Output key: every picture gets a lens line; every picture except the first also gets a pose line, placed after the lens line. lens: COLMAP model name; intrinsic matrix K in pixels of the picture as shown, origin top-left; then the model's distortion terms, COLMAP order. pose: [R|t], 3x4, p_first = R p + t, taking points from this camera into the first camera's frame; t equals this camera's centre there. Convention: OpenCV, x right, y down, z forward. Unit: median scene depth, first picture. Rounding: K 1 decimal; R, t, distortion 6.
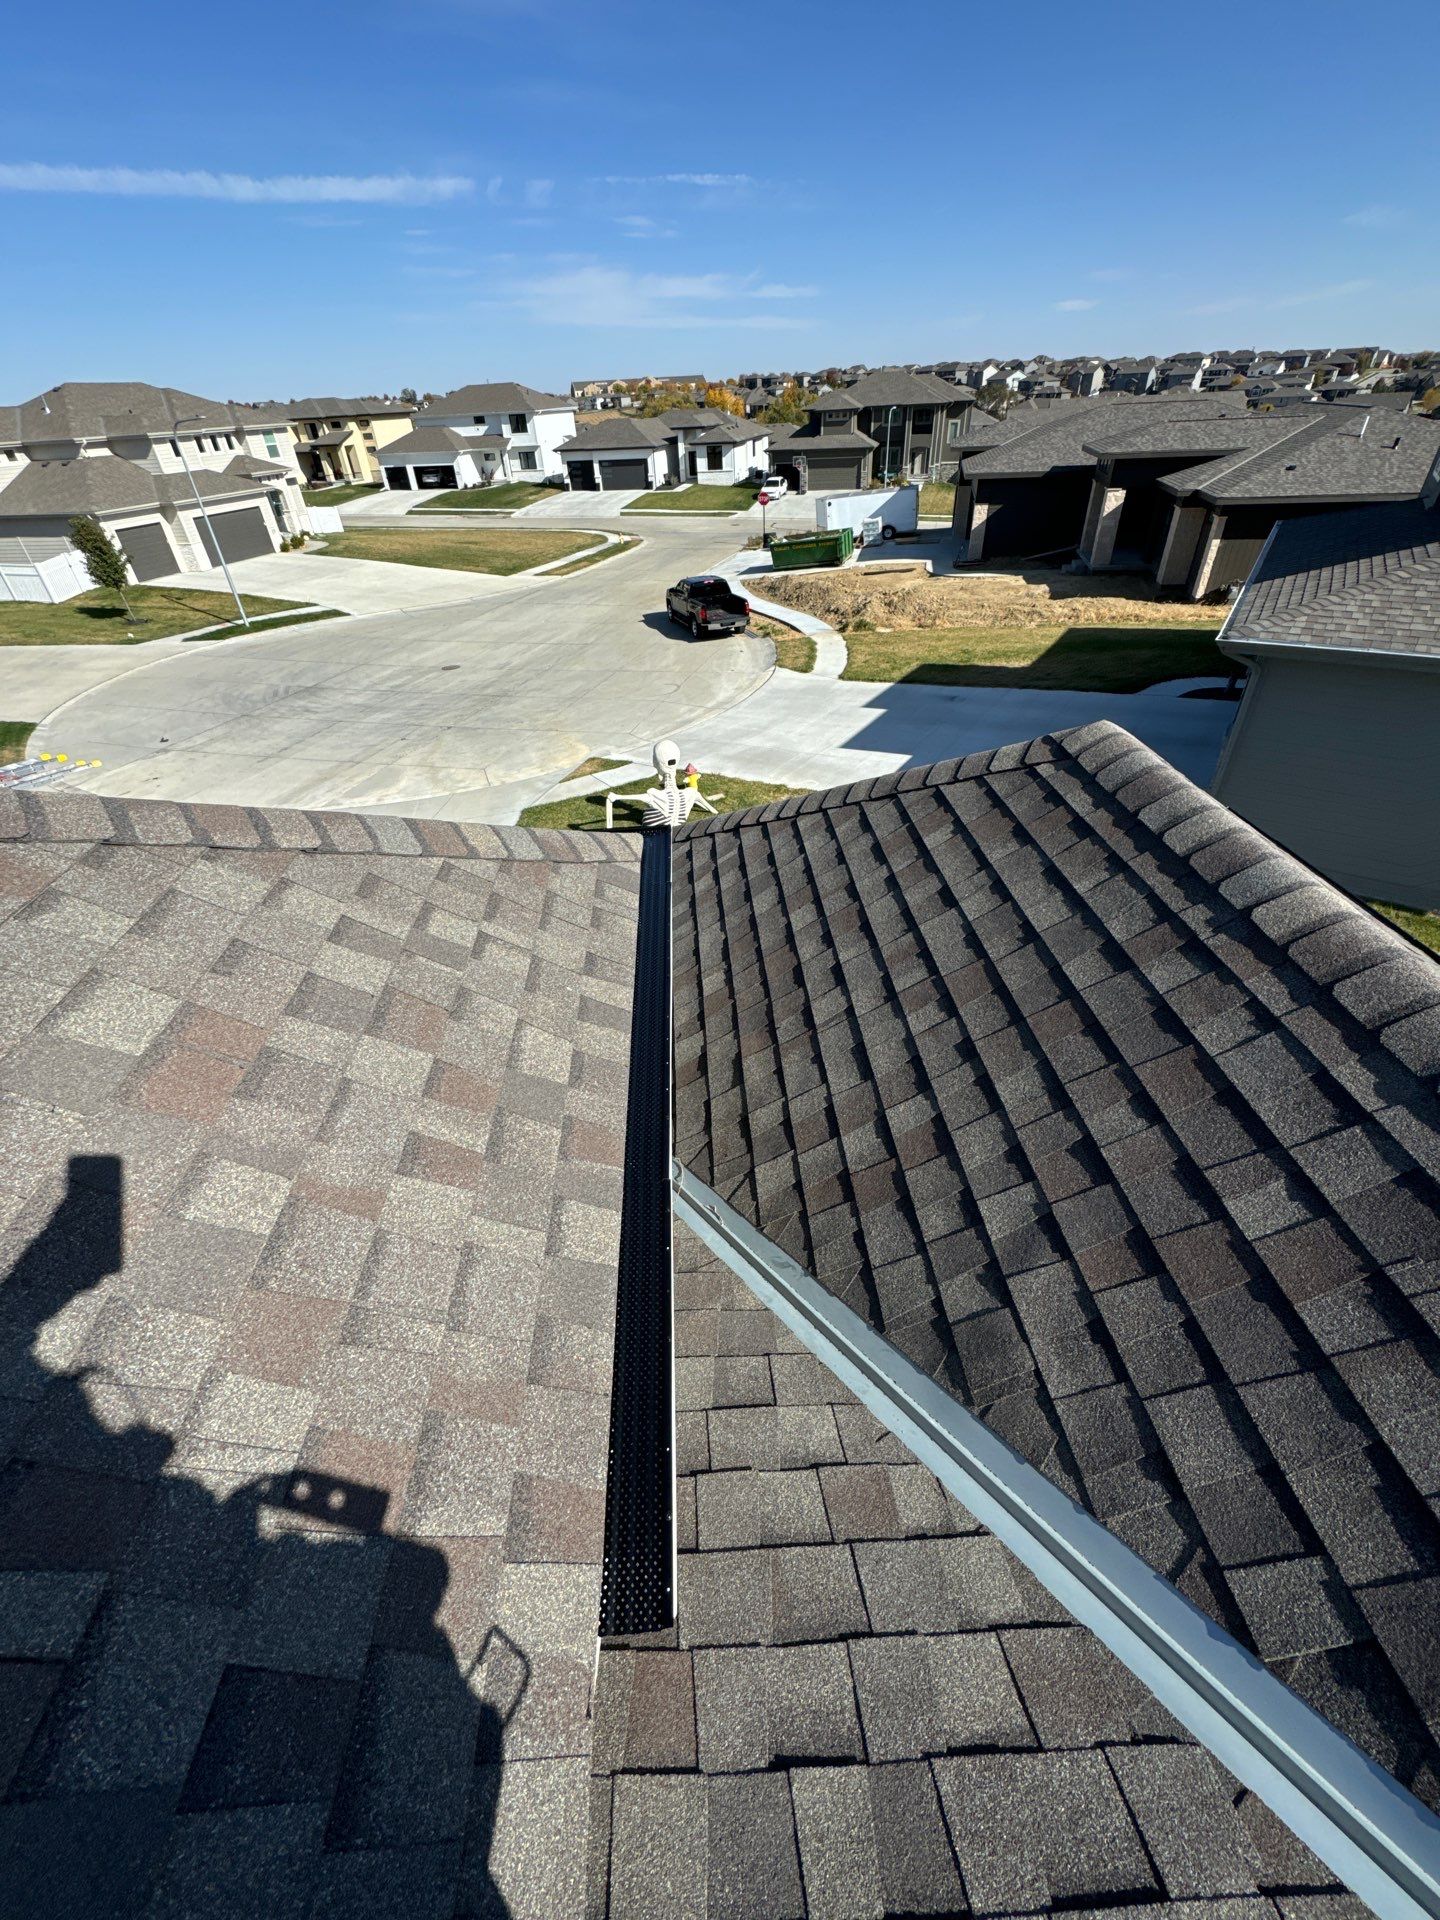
lens RADIAL K [[769.7, 0, 726.3], [0, 769.7, 963.2], [0, 0, 1]] dist [-0.001974, -0.000232]
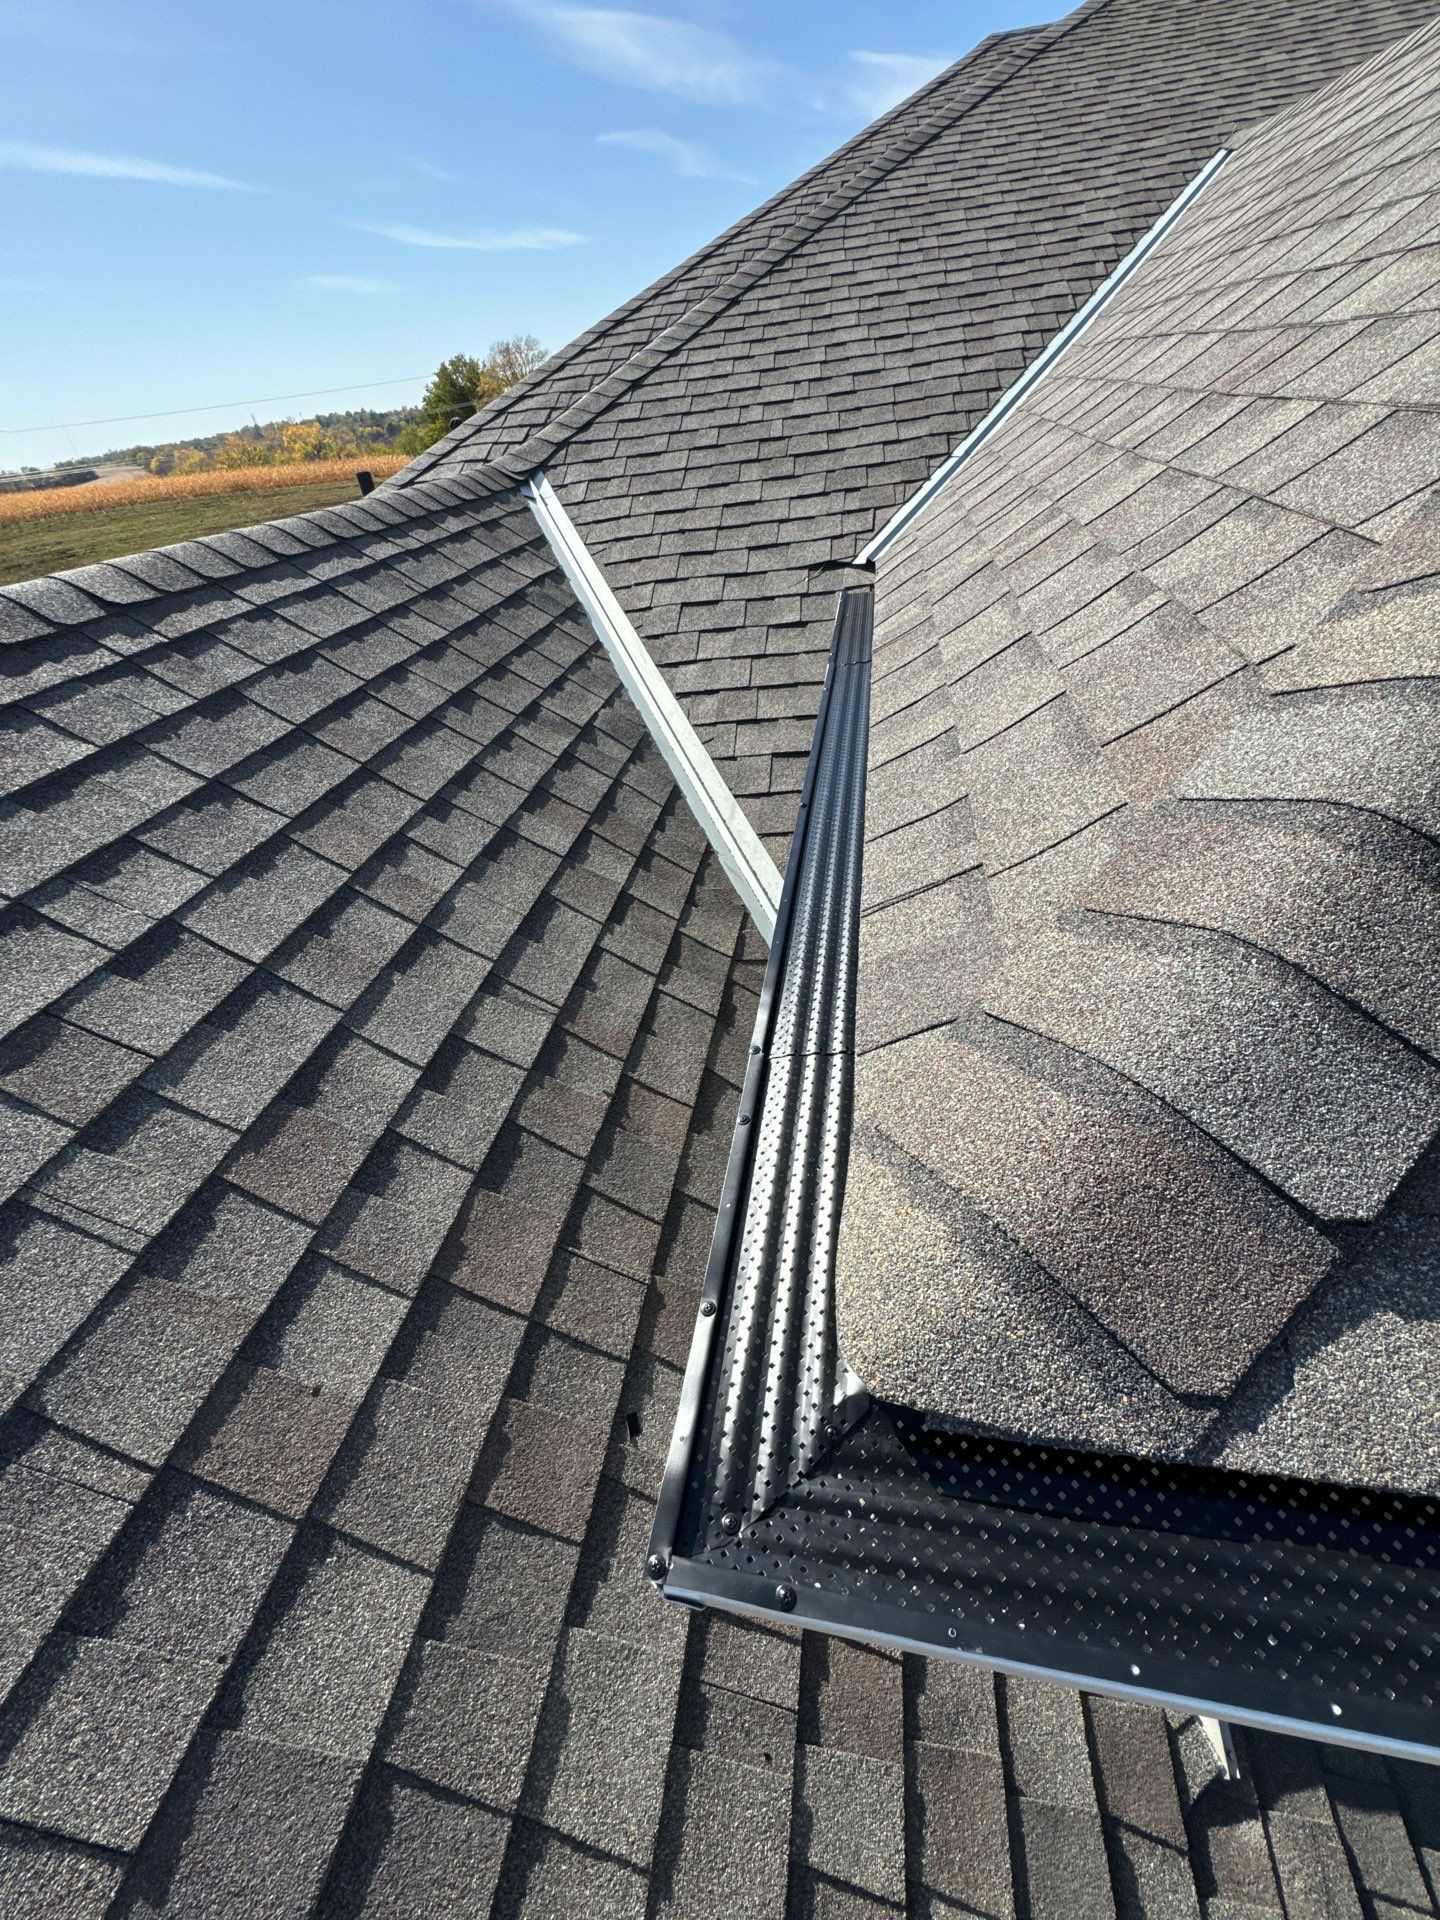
lens RADIAL K [[769.7, 0, 726.3], [0, 769.7, 963.2], [0, 0, 1]] dist [-0.001974, -0.000232]
pose [[-0.963594, -0.014409, 0.266982, -0.164632], [0.253060, 0.273157, 0.928087, -0.451339], [-0.086301, 0.961861, -0.259566, 1.208135]]
